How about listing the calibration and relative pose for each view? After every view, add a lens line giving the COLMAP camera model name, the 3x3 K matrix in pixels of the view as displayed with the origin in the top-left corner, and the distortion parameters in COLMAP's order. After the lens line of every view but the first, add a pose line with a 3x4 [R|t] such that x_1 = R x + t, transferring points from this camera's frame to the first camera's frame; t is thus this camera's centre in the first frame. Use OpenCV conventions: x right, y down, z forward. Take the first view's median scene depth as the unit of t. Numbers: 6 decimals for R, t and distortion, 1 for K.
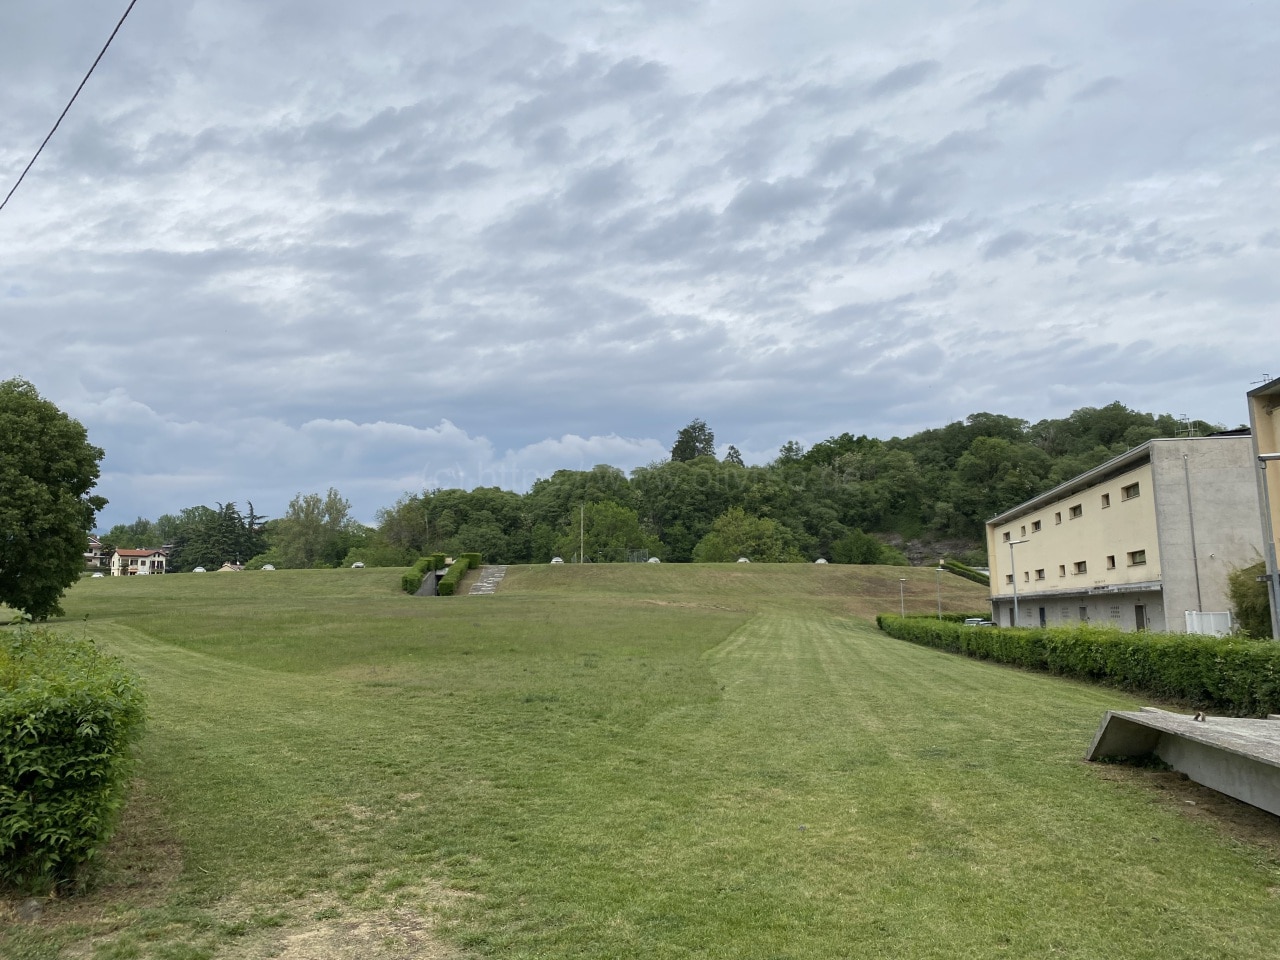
lens RADIAL K [[970.6, 0, 640.6], [0, 970.6, 461.0], [0, 0, 1]] dist [0.025569, -0.007008]
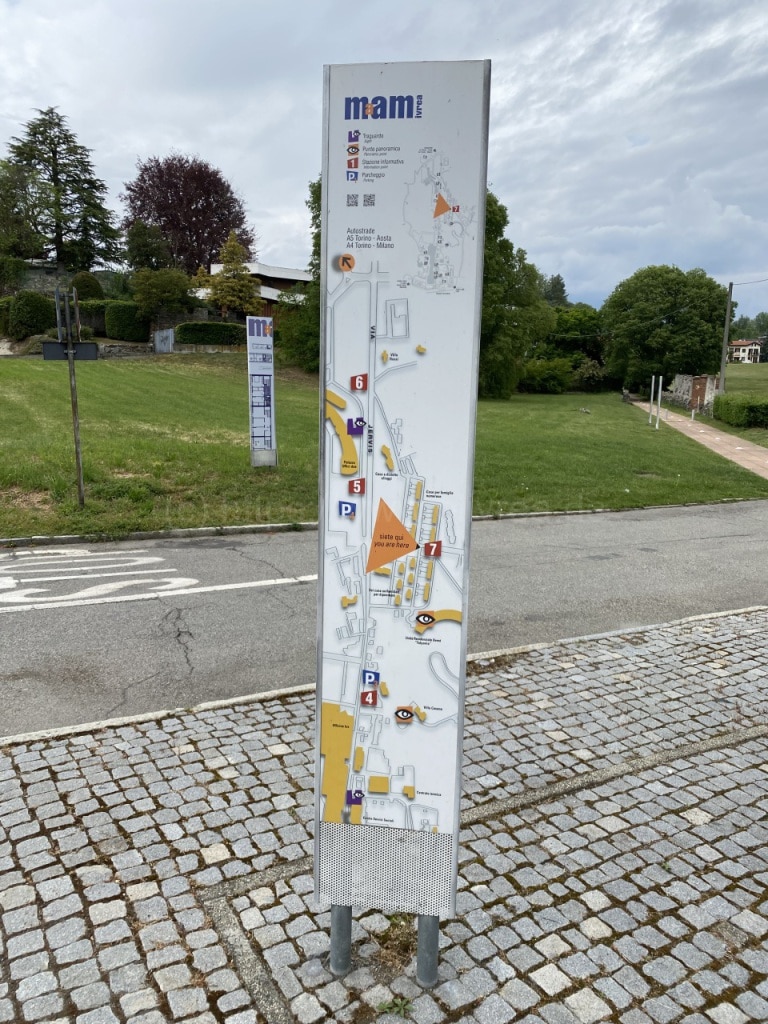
lens RADIAL K [[776.5, 0, 380.2], [0, 776.5, 501.6], [0, 0, 1]] dist [0.025569, -0.007008]
pose [[0.626619, 0.153595, -0.764040, 0.181669], [0.078435, 0.962978, 0.257916, -0.065453], [0.775369, -0.221543, 0.591373, -0.404026]]
